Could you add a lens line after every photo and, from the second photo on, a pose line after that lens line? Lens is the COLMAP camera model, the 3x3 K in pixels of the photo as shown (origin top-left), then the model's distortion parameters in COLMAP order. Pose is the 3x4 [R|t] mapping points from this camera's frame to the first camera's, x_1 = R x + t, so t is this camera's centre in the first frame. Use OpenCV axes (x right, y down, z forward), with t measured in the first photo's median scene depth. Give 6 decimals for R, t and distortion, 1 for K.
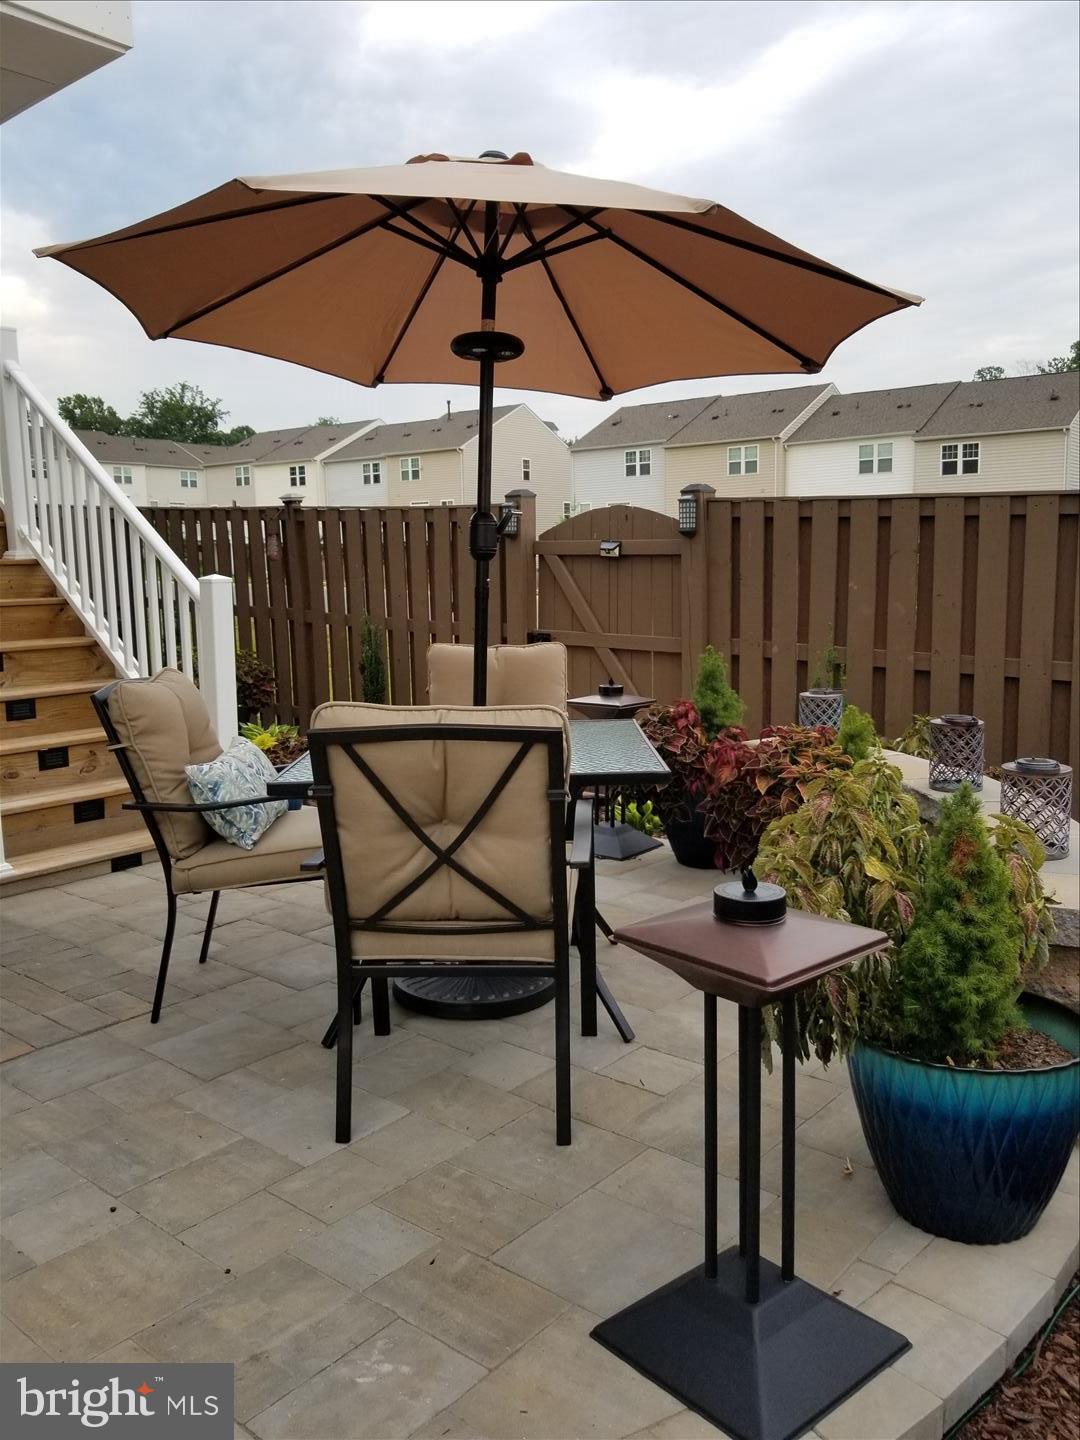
lens RADIAL K [[1160.9, 0, 545.7], [0, 1160.9, 716.7], [0, 0, 1]] dist [0.079774, -0.139317]
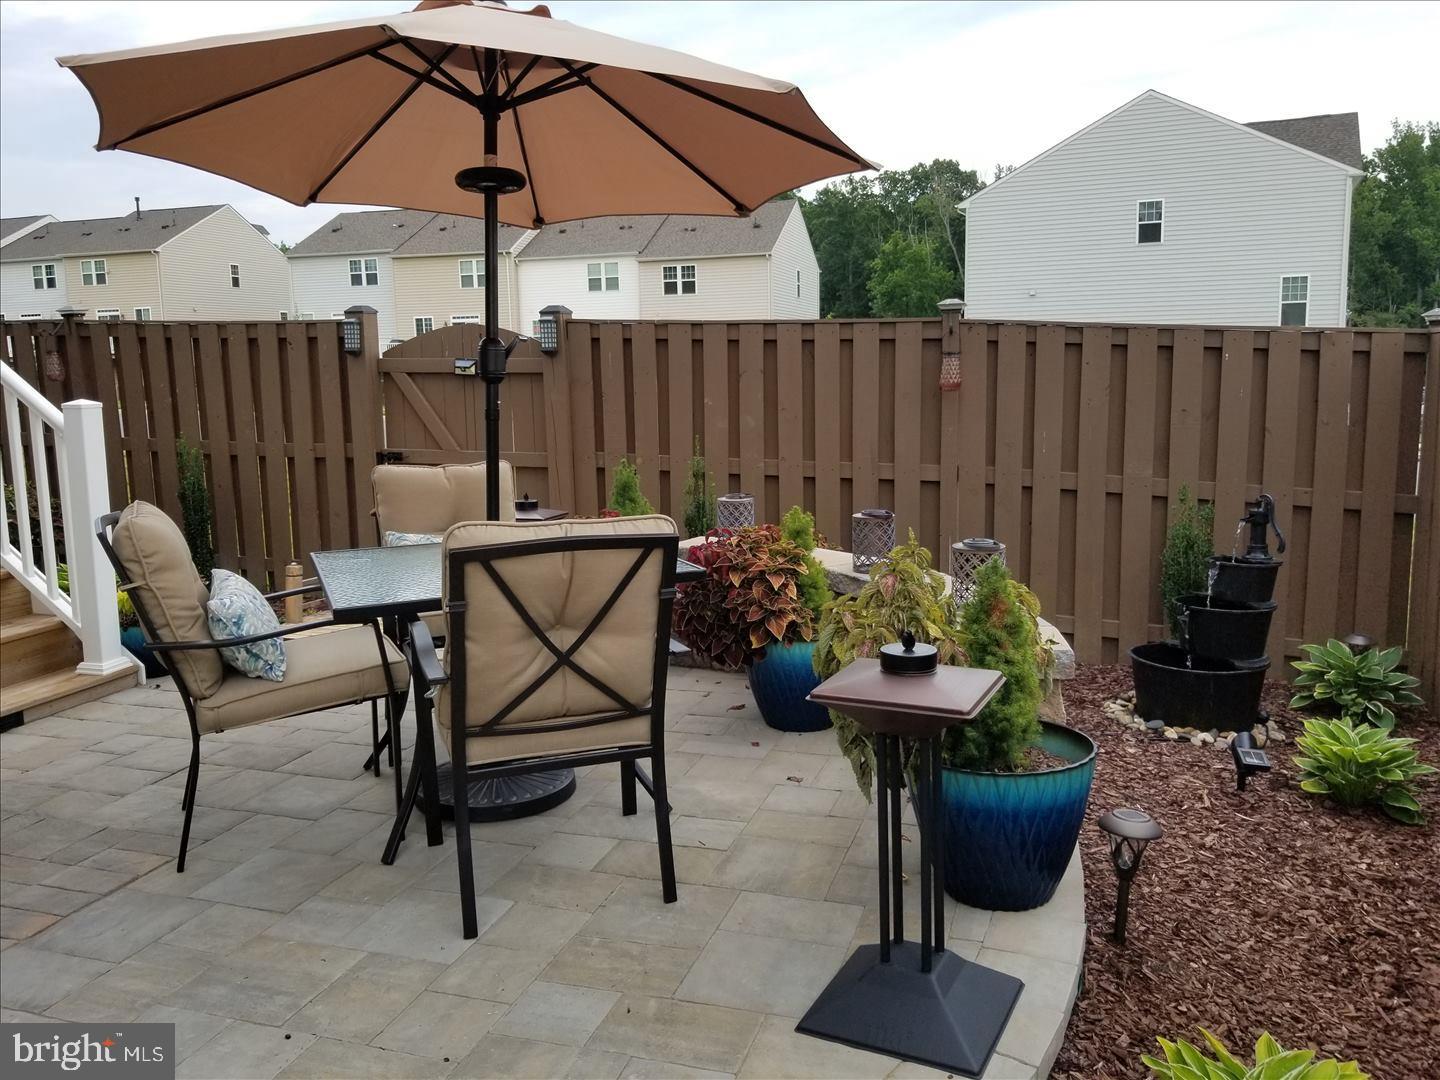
lens RADIAL K [[1160.9, 0, 720.0], [0, 1160.9, 540.0], [0, 0, 1]] dist [0.079774, -0.139317]
pose [[0.926162, -0.060181, 0.372292, -0.273806], [0.056838, 0.998184, 0.019961, -0.003245], [-0.372817, 0.002673, 0.927901, -0.054344]]
